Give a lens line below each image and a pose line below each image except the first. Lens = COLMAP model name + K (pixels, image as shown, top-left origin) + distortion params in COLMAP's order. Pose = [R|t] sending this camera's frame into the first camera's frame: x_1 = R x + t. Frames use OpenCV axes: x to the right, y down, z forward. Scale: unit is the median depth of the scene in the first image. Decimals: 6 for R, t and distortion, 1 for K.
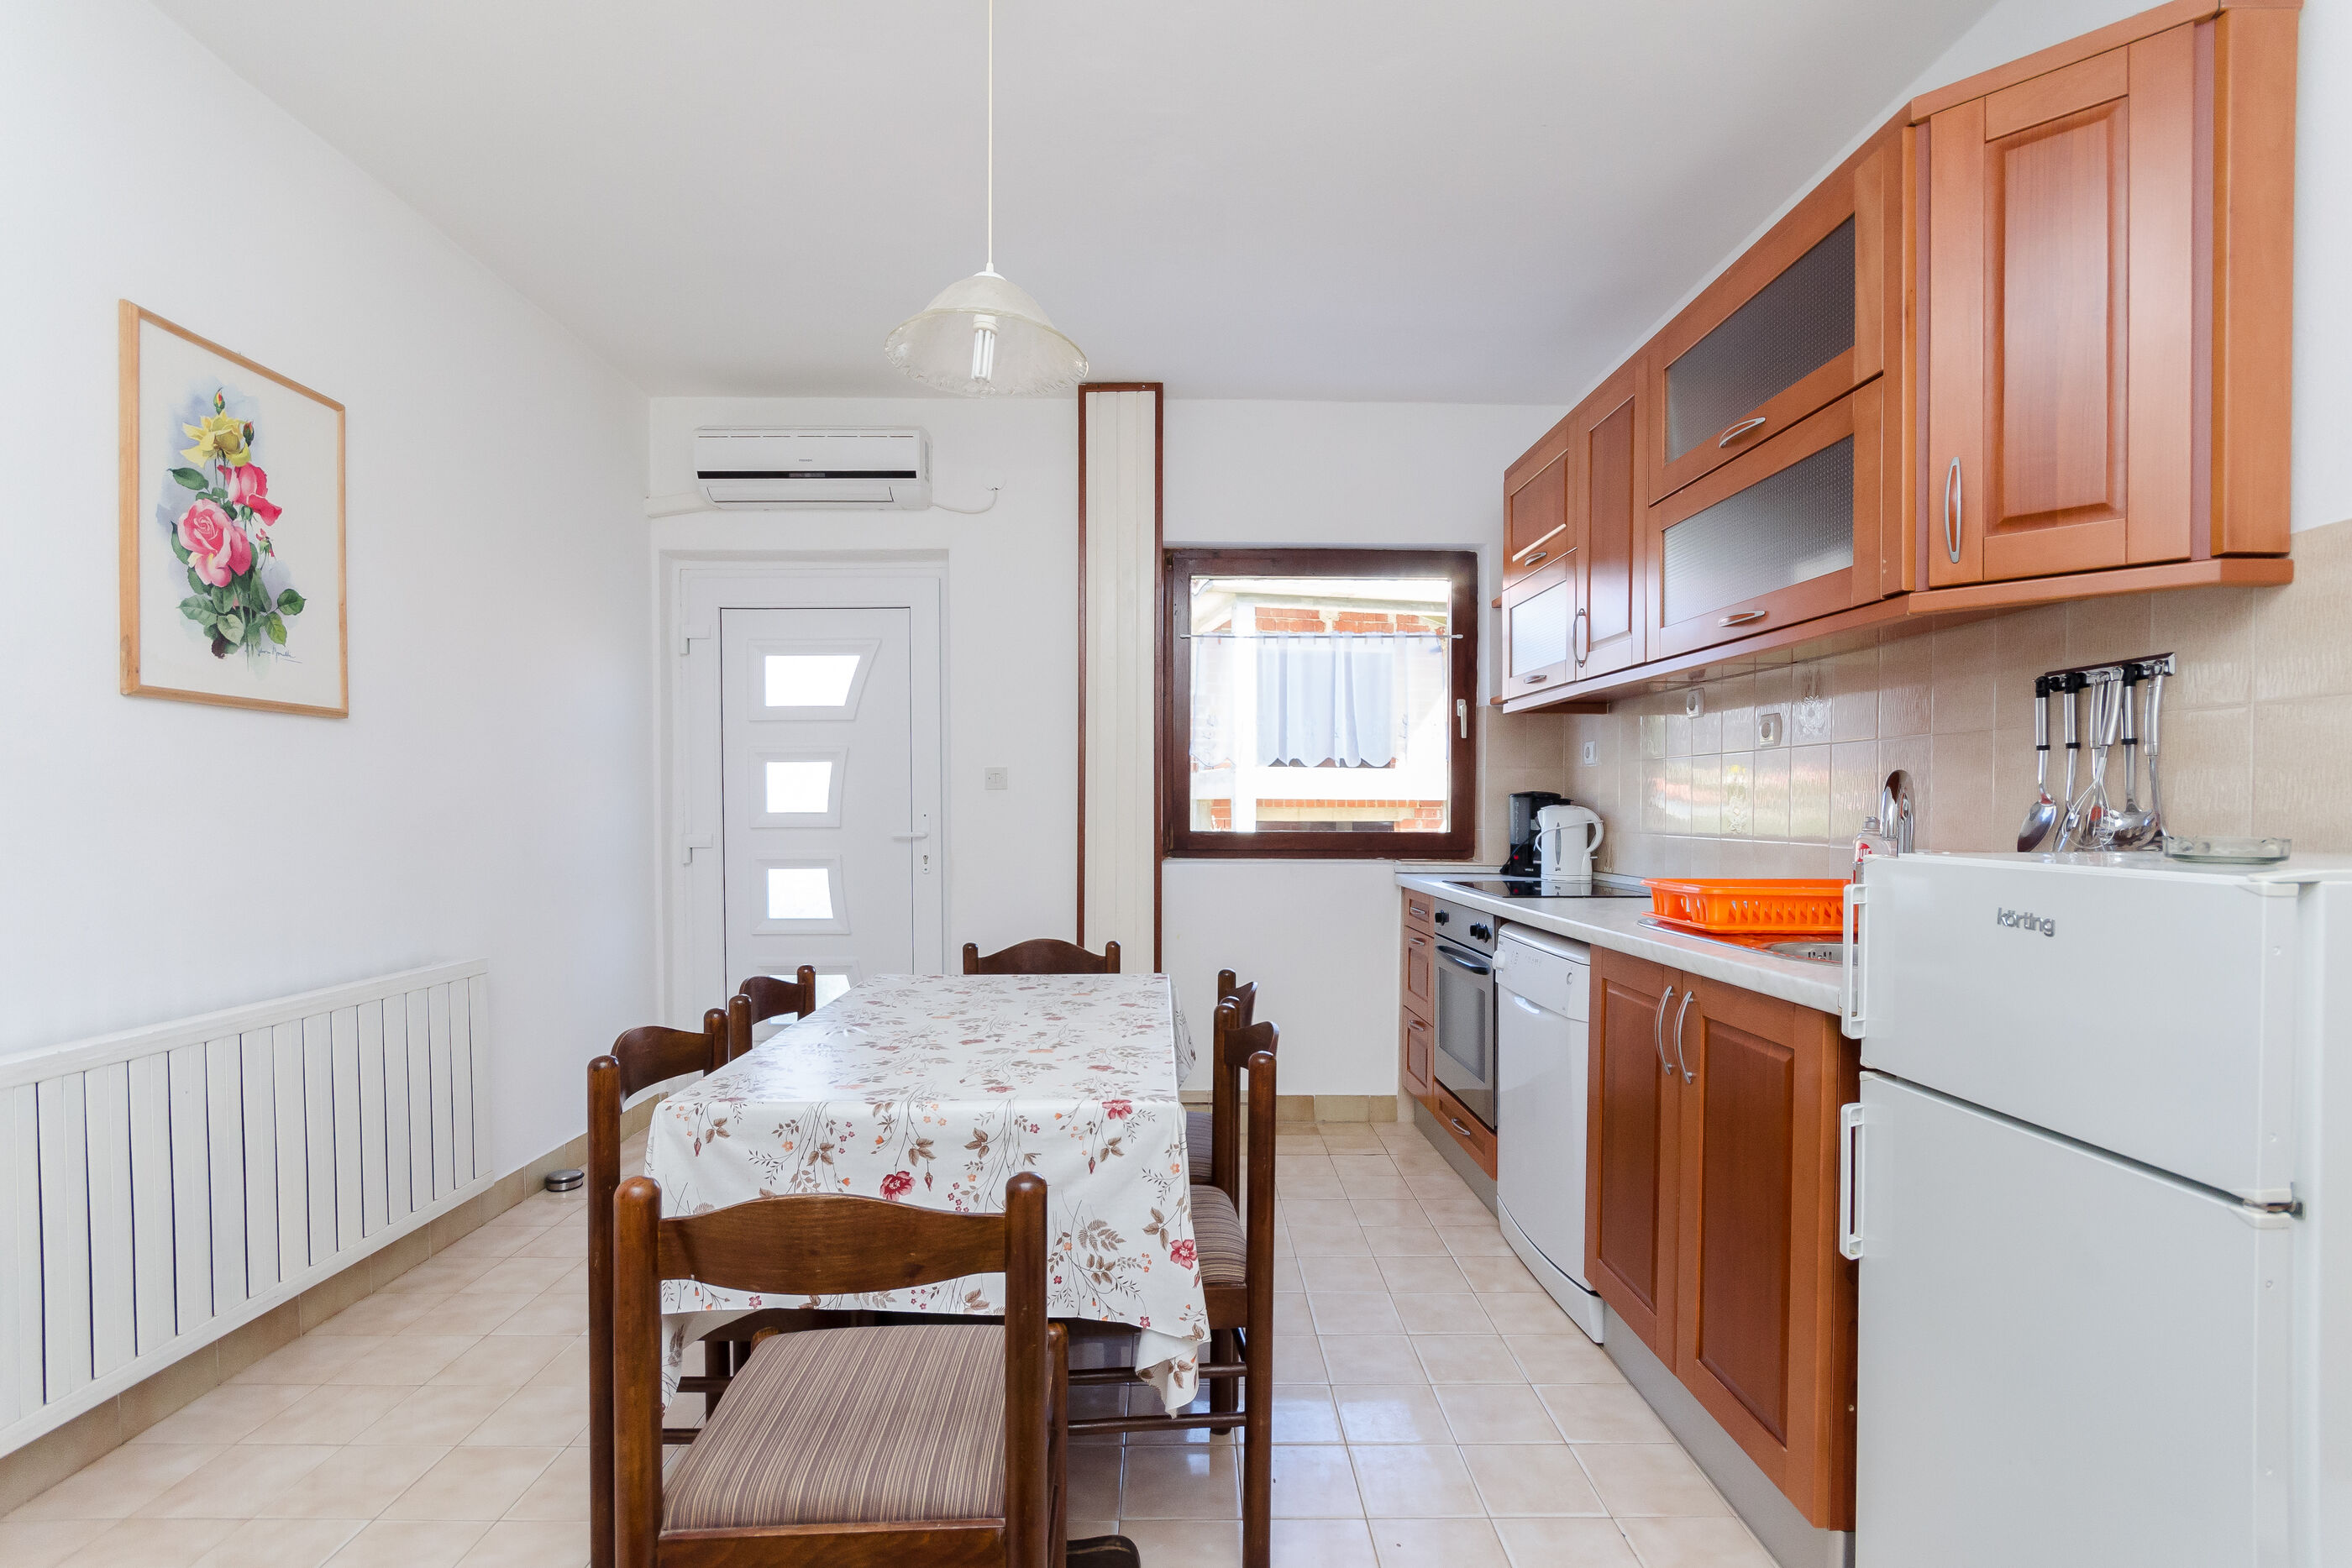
lens RADIAL K [[1103.4, 0, 1128.1], [0, 1103.4, 822.3], [0, 0, 1]] dist [-0.001767, 0.002022]
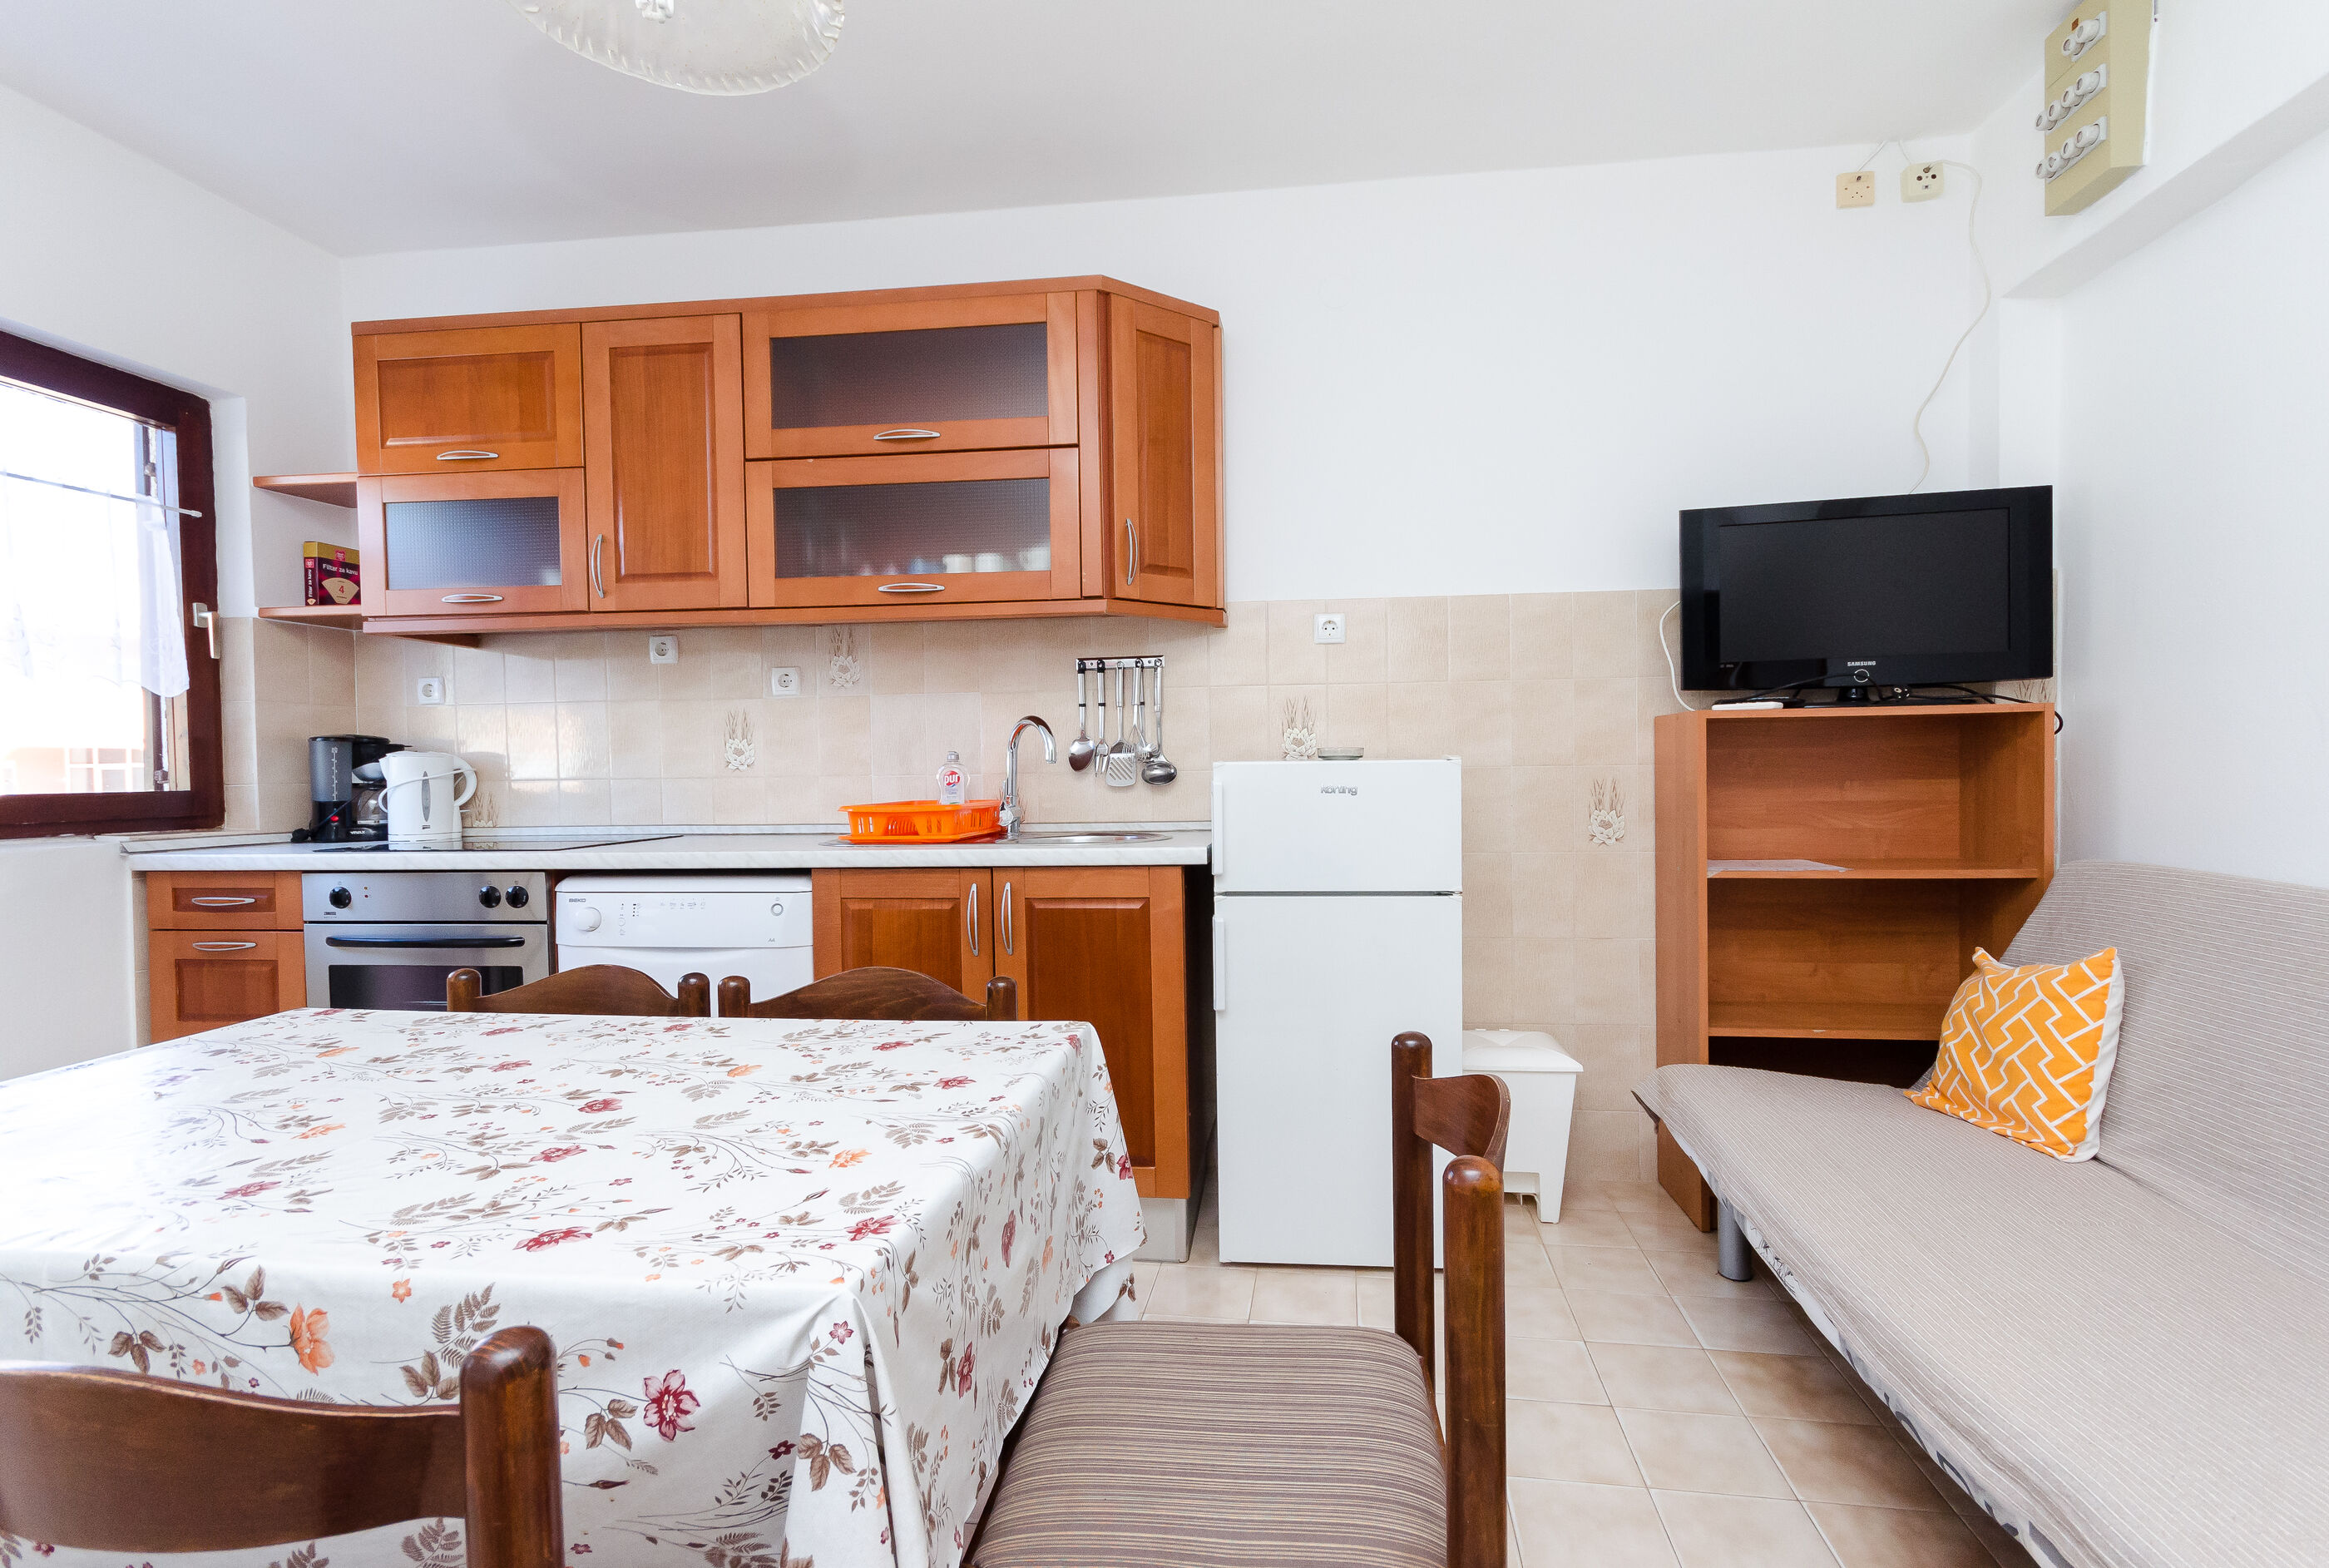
lens RADIAL K [[1076.7, 0, 1198.1], [0, 1076.7, 793.0], [0, 0, 1]] dist [0.004632, -0.001230]
pose [[0.108232, -0.022933, 0.993861, -0.698430], [0.028342, 0.999399, 0.019974, 0.032894], [-0.993722, 0.026006, 0.108817, 0.648633]]
